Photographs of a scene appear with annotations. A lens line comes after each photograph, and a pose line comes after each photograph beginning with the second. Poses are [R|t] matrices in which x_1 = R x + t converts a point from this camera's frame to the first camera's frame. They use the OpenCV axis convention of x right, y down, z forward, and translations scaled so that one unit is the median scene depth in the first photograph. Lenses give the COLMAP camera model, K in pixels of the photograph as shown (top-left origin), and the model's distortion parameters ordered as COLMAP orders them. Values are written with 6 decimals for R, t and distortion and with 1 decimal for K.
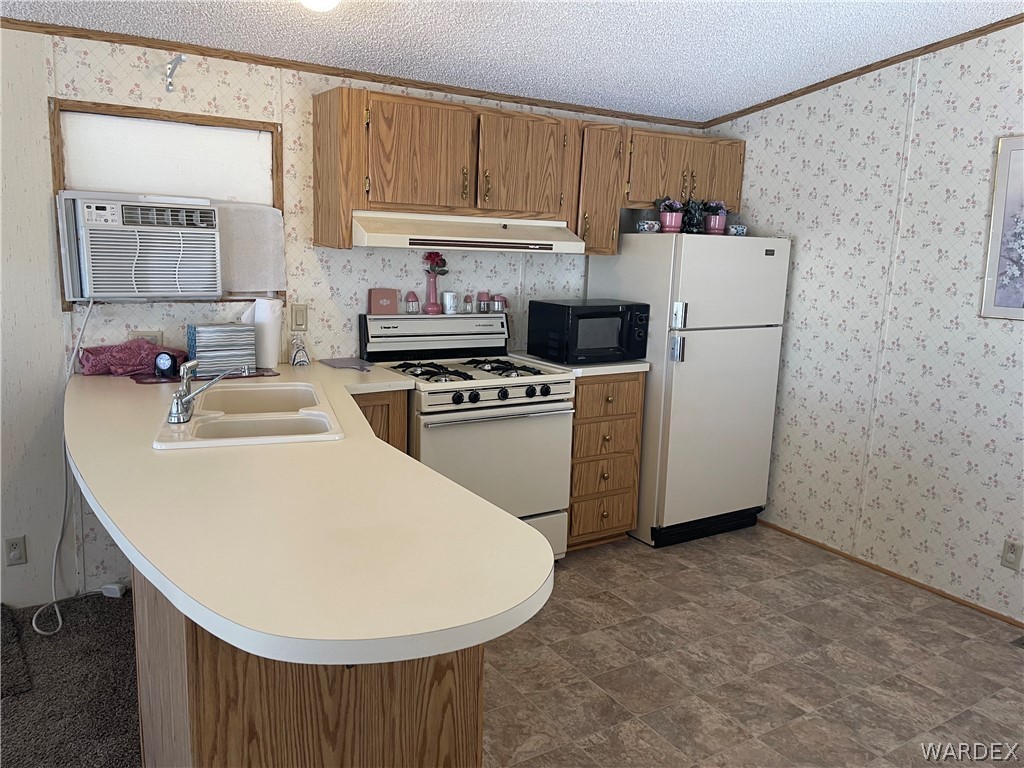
lens RADIAL K [[771.3, 0, 511.7], [0, 771.3, 380.8], [0, 0, 1]] dist [0.073756, -0.099506]
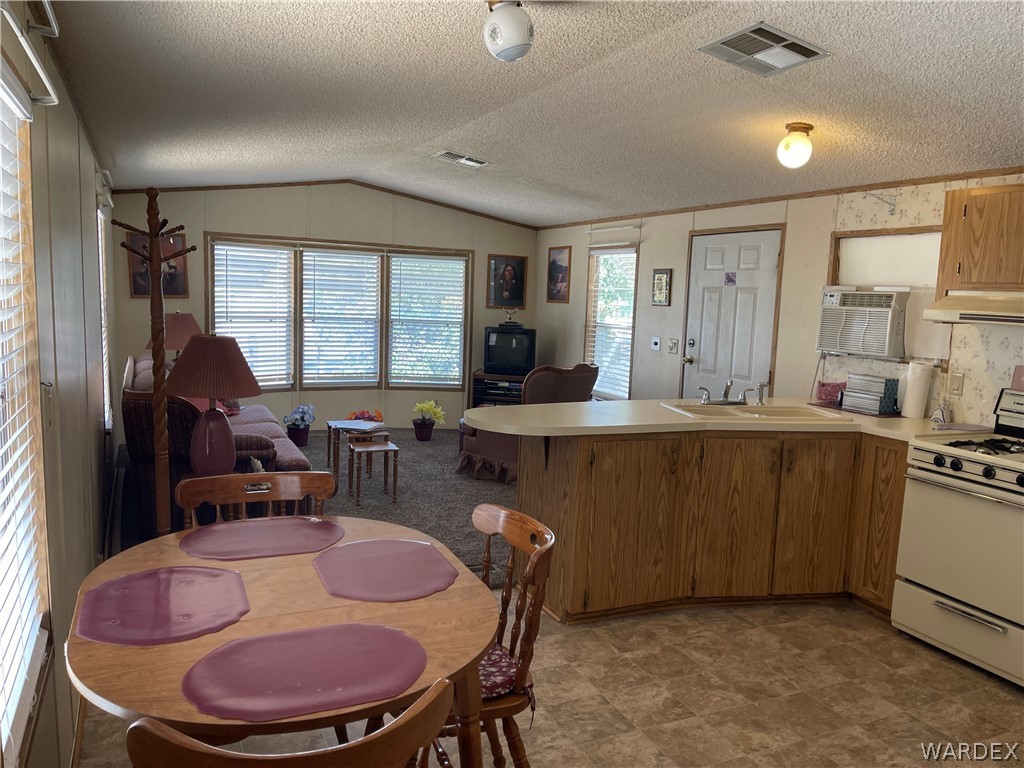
lens RADIAL K [[771.3, 0, 518.7], [0, 771.3, 391.4], [0, 0, 1]] dist [0.073756, -0.099506]
pose [[-0.122097, 0.089875, -0.988441, 0.980846], [-0.219708, 0.968737, 0.115223, -0.061911], [0.967895, 0.231237, -0.098534, 0.490254]]
